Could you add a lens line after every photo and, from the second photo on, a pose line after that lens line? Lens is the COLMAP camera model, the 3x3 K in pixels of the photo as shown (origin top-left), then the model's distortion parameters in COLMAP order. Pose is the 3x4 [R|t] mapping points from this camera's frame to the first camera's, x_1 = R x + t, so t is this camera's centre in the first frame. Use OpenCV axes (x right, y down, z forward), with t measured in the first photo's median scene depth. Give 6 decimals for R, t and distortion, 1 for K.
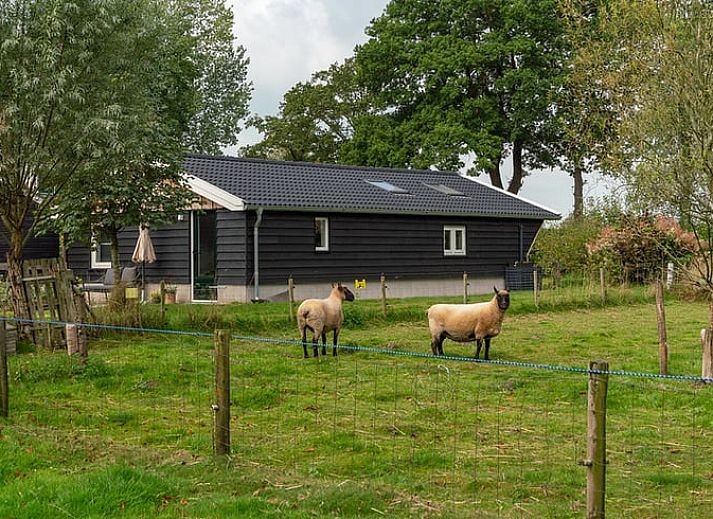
lens RADIAL K [[1157.8, 0, 356.5], [0, 1157.8, 259.5], [0, 0, 1]] dist [0.002340, 0.011229]
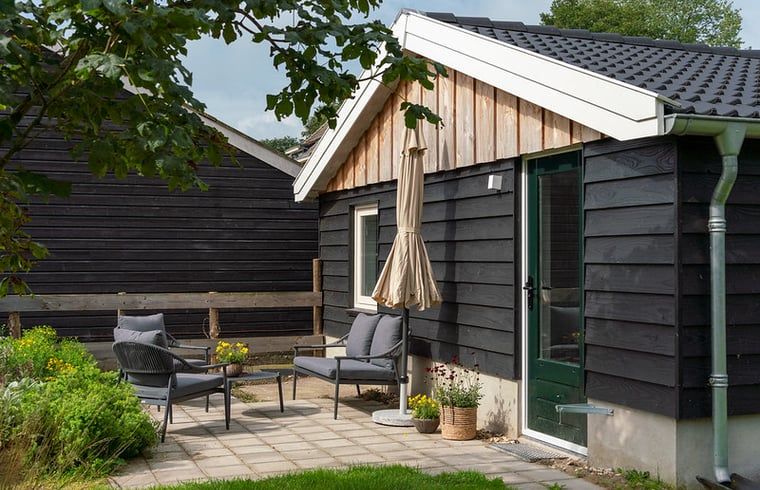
lens RADIAL K [[1005.8, 0, 380.0], [0, 1005.8, 245.0], [0, 0, 1]] dist [0.007042, 0.030603]
pose [[0.899475, 0.002591, -0.436964, -0.055008], [-0.007637, 0.999923, -0.009790, -0.015247], [0.436905, 0.012143, 0.899426, 0.753040]]
